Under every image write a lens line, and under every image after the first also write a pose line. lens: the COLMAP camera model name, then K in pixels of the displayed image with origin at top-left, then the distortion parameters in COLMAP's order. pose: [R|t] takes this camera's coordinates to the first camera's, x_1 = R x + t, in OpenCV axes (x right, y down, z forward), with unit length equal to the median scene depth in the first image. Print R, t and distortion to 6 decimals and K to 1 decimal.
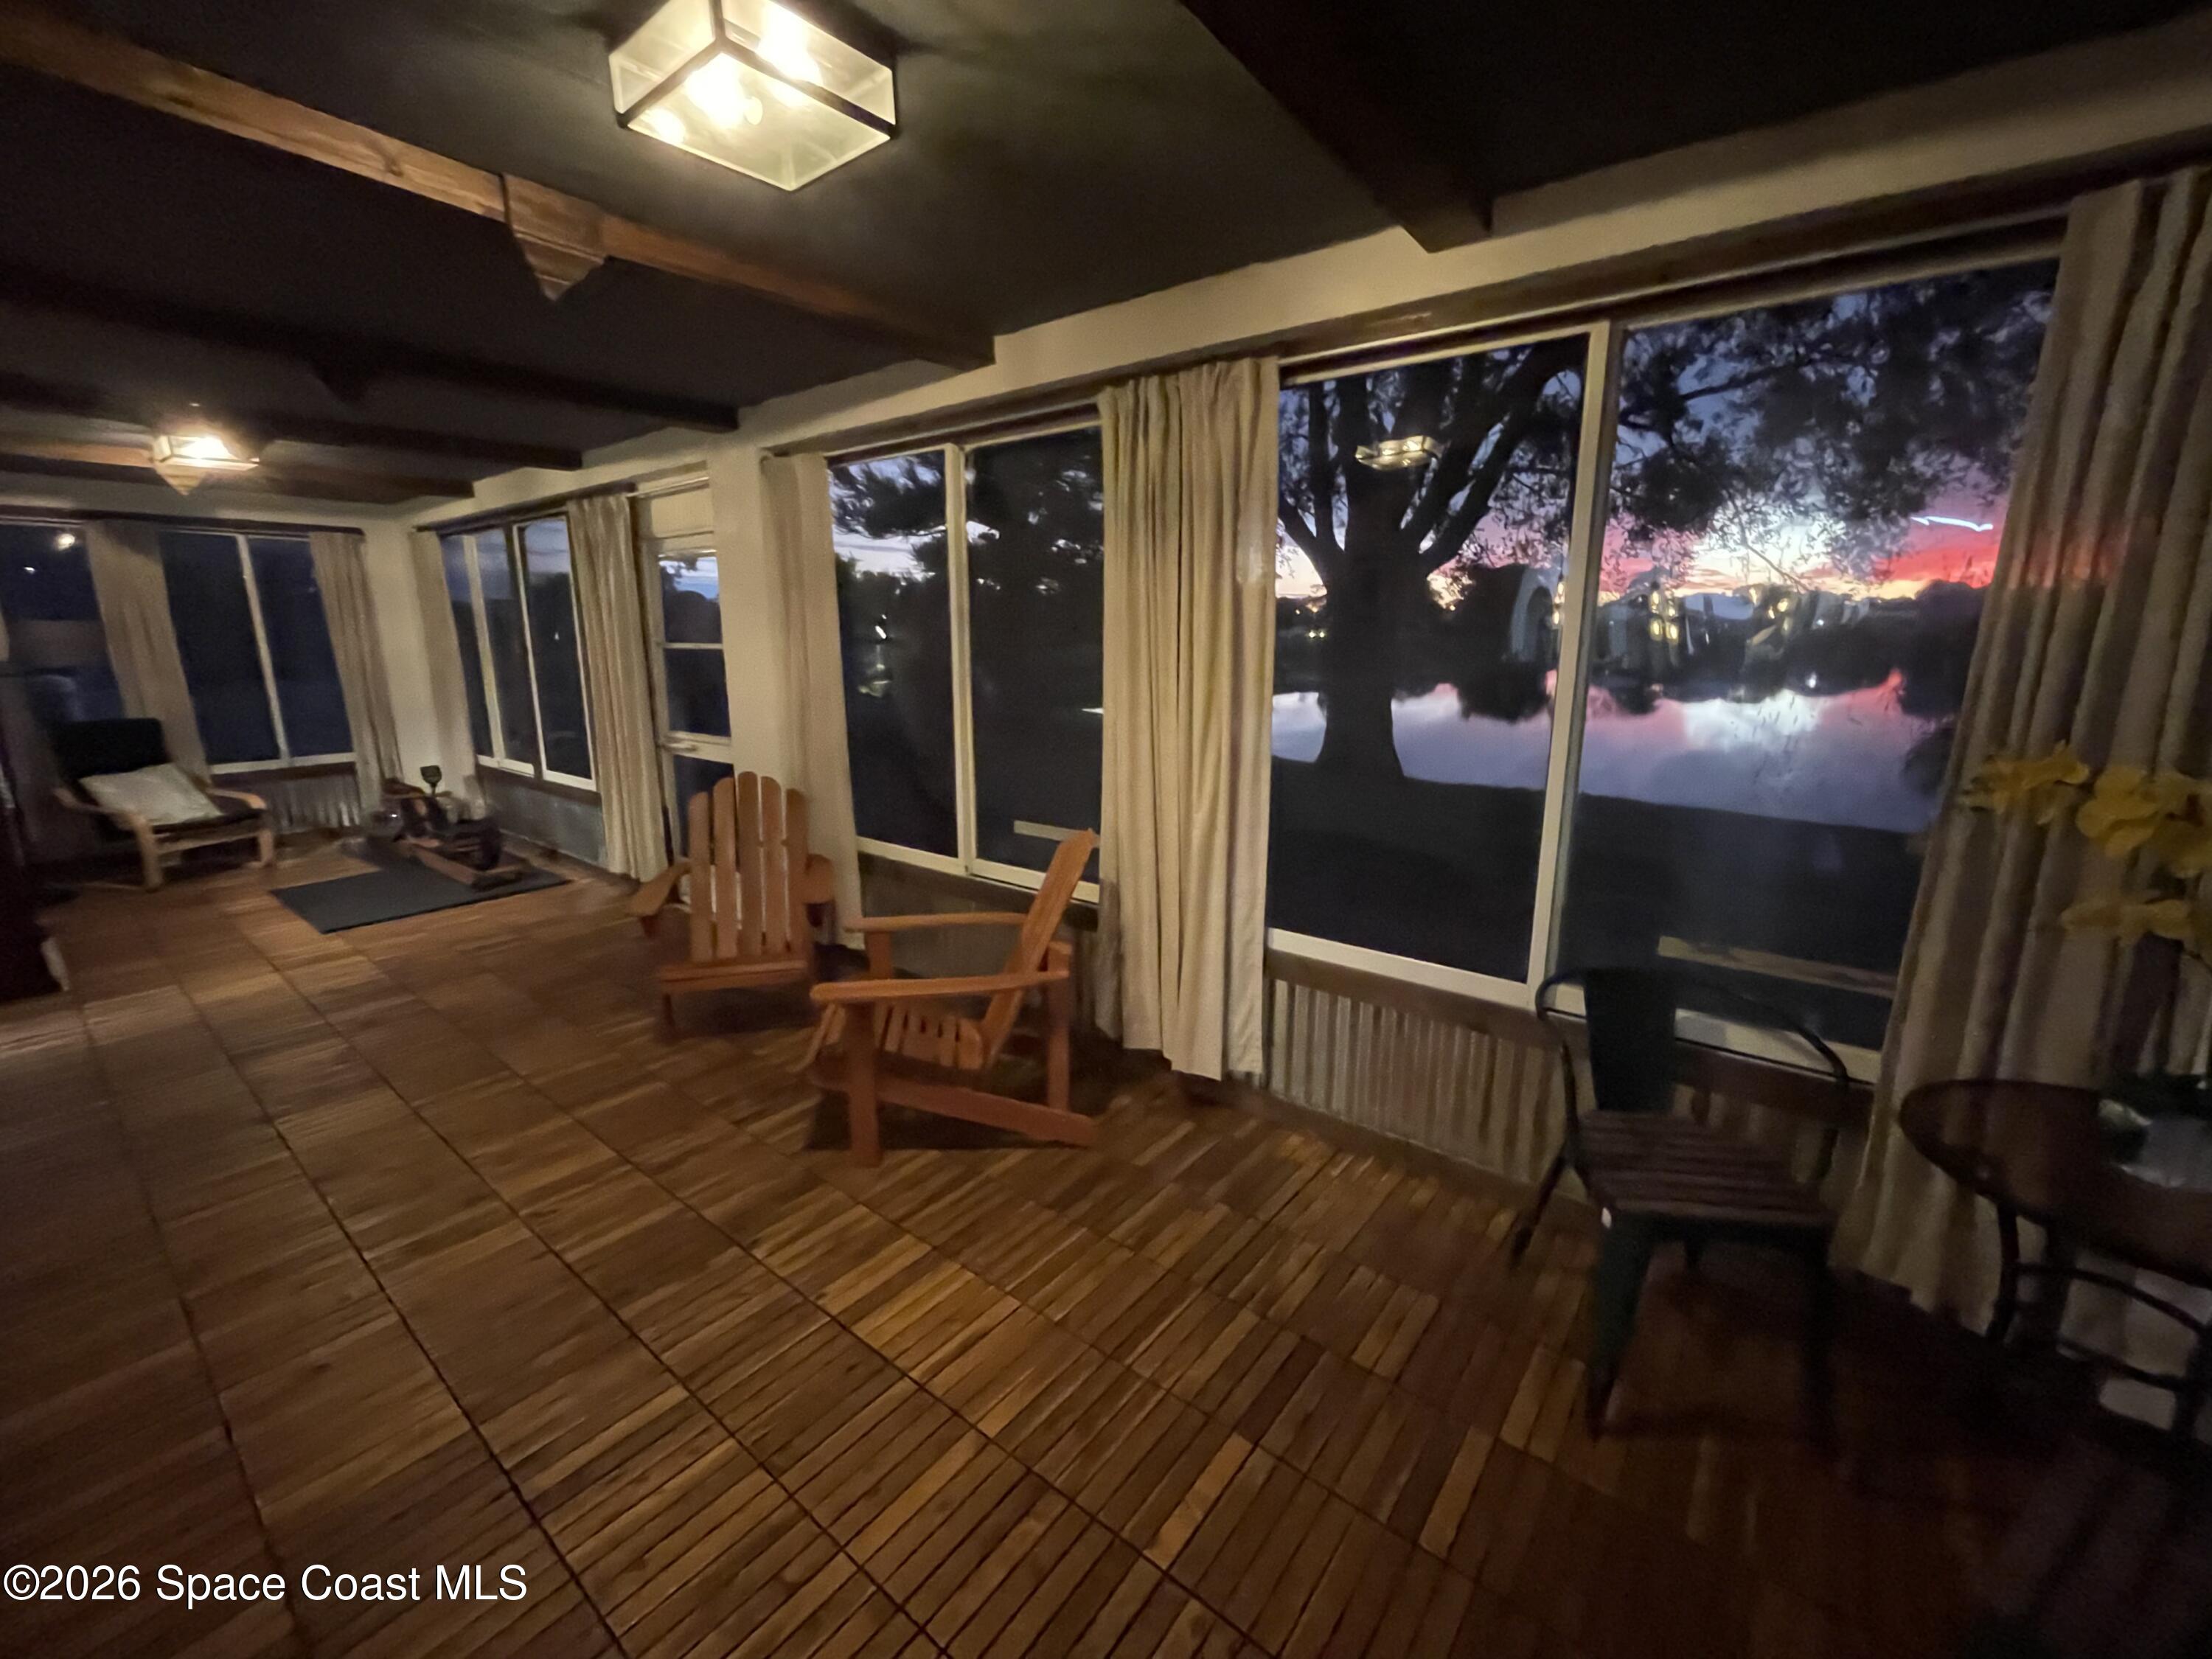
lens RADIAL K [[899.8, 0, 1106.9], [0, 899.8, 820.8], [0, 0, 1]] dist [-0.000654, -0.000052]
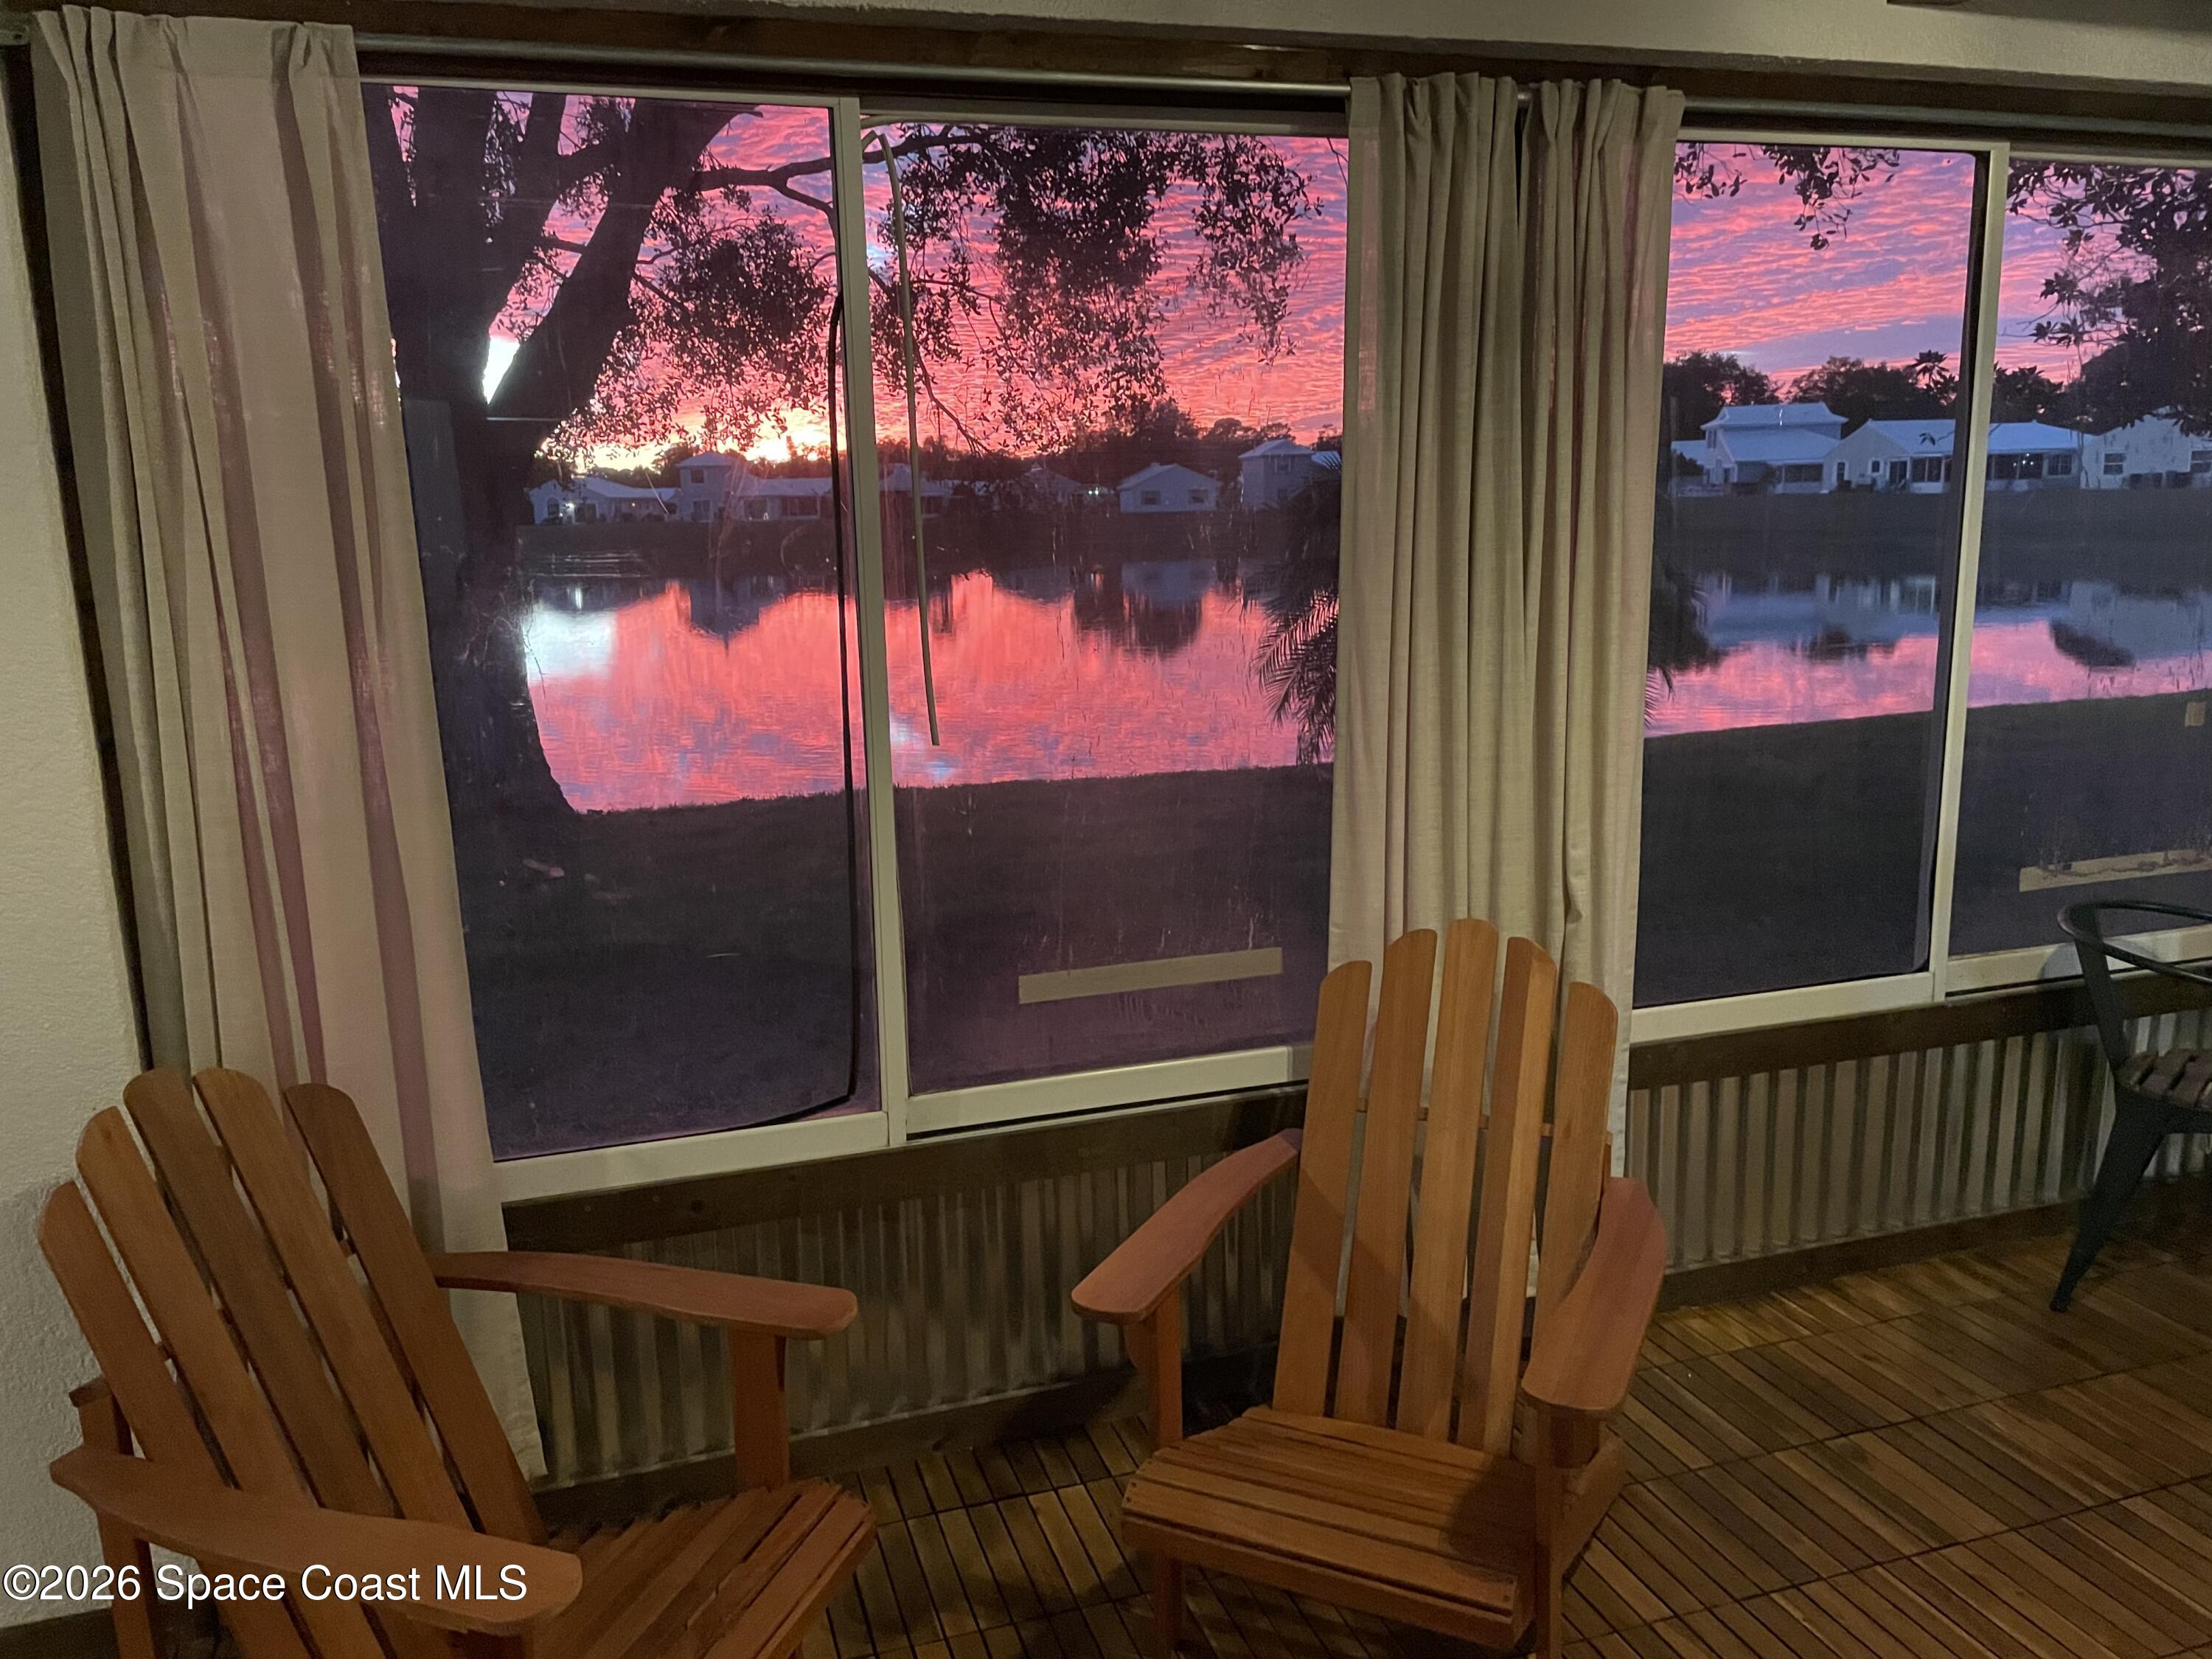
lens RADIAL K [[1669.3, 0, 1106.0], [0, 1669.3, 829.5], [0, 0, 1]] dist [0.008073, 0.004473]
pose [[0.555208, -0.174986, 0.813096, -0.978895], [0.200185, 0.976992, 0.073565, -0.167059], [-0.807261, 0.121926, 0.577463, 0.654382]]
